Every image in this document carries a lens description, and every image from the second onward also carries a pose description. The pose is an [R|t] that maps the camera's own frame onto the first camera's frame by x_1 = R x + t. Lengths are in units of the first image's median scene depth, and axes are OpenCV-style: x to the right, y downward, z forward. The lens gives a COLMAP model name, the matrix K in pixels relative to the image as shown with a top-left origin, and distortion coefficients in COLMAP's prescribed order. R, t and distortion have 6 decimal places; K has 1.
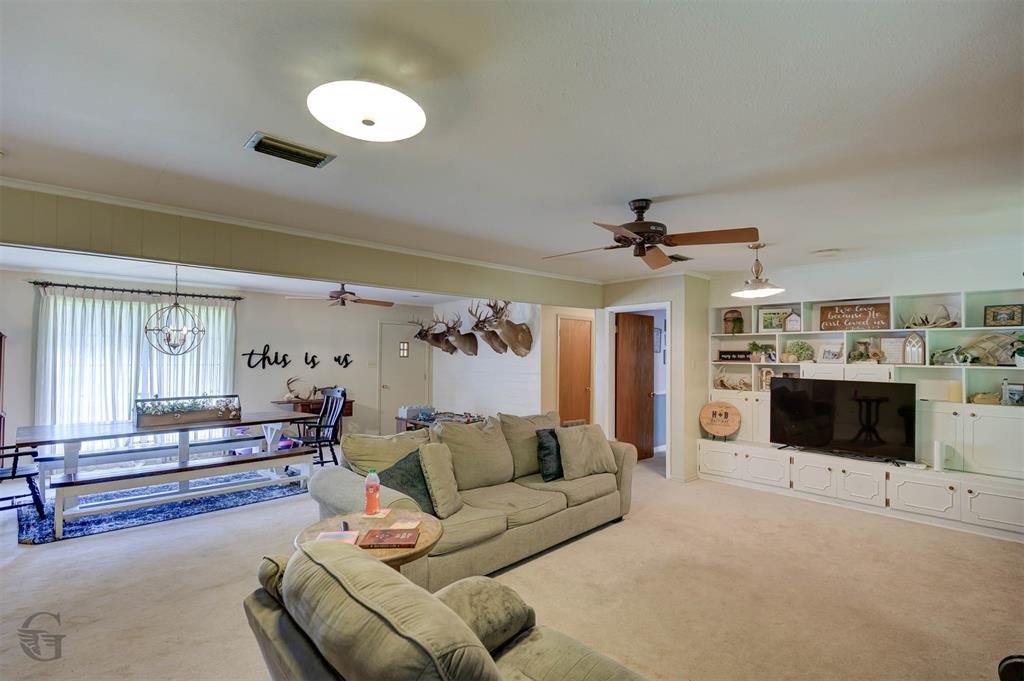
lens RADIAL K [[482.8, 0, 515.9], [0, 482.8, 345.6], [0, 0, 1]] dist [-0.005076, -0.001291]
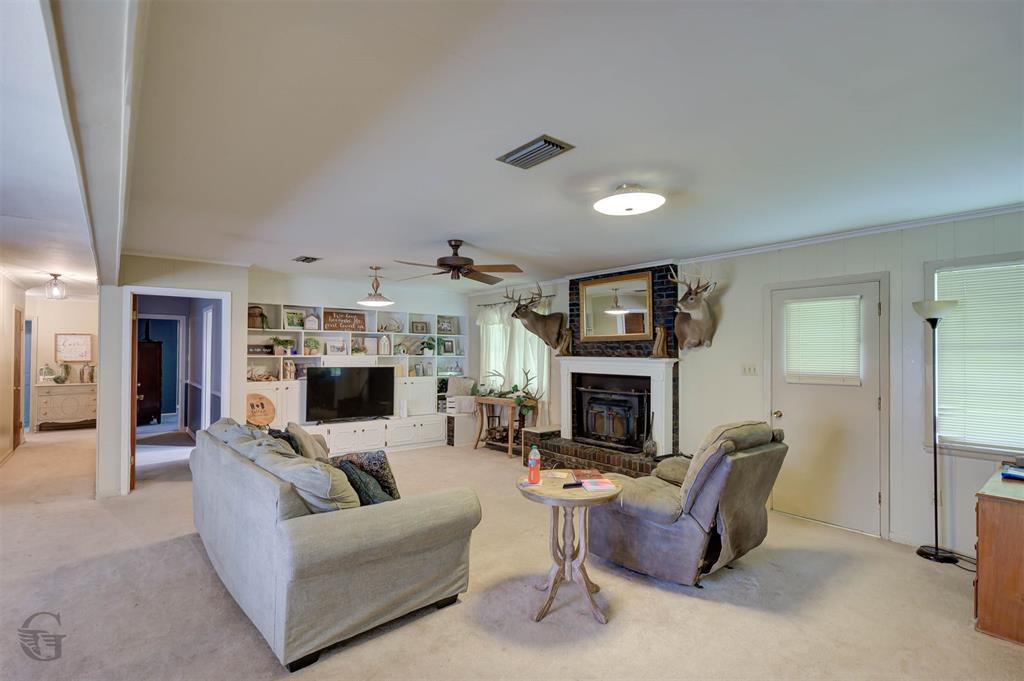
lens RADIAL K [[482.8, 0, 515.9], [0, 482.8, 345.6], [0, 0, 1]] dist [-0.005076, -0.001291]
pose [[0.046612, 0.007173, 0.998887, -0.580314], [-0.021749, 0.999744, -0.006164, 0.006771], [-0.998676, -0.021438, 0.046756, 0.387033]]
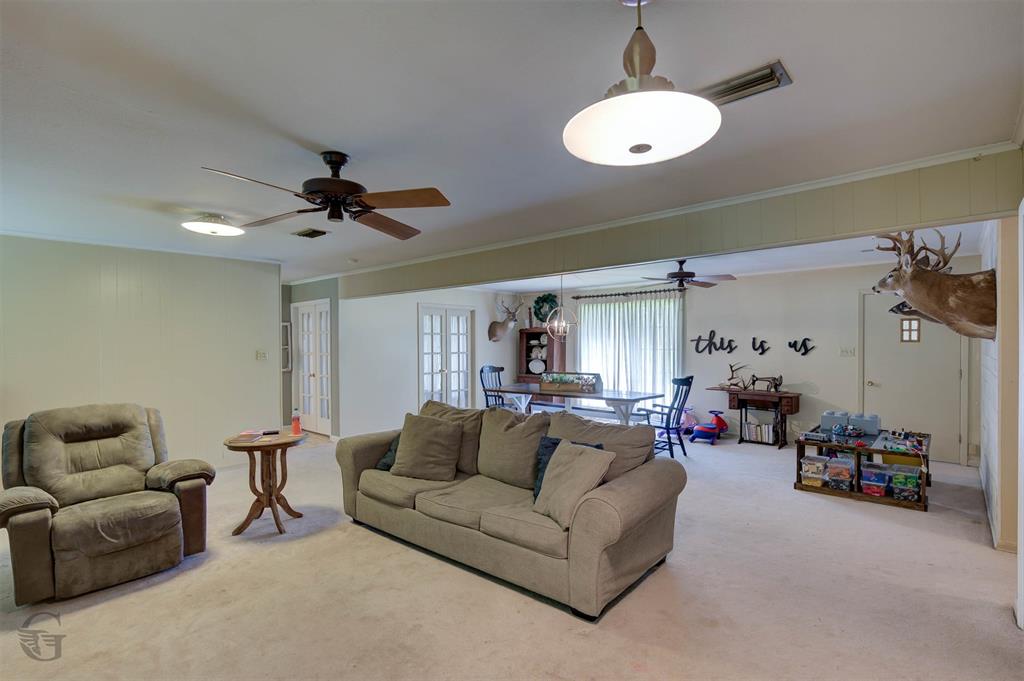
lens RADIAL K [[482.8, 0, 515.9], [0, 482.8, 345.6], [0, 0, 1]] dist [-0.005076, -0.001291]
pose [[0.082134, 0.001796, -0.996620, 0.573960], [0.026676, 0.999636, 0.004000, 0.018885], [0.996264, -0.026915, 0.082056, 0.634922]]
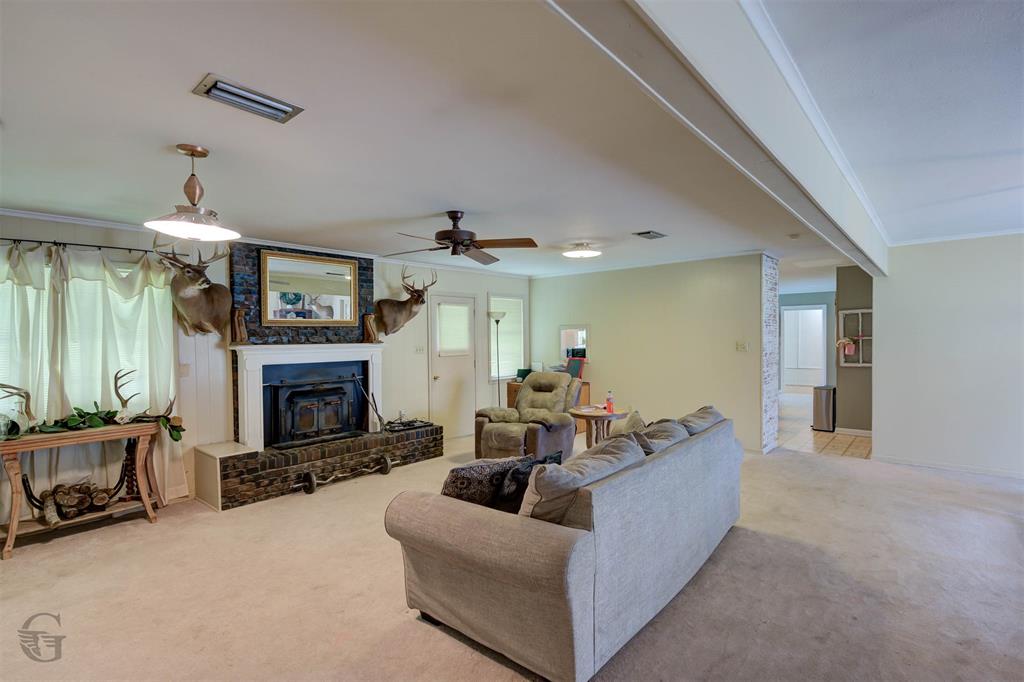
lens RADIAL K [[482.8, 0, 515.9], [0, 482.8, 346.1], [0, 0, 1]] dist [-0.005076, -0.001291]
pose [[-0.994455, 0.006163, -0.104978, 0.120715], [0.005956, 0.999980, 0.002284, 0.023776], [0.104990, 0.001646, -0.994472, 1.154196]]
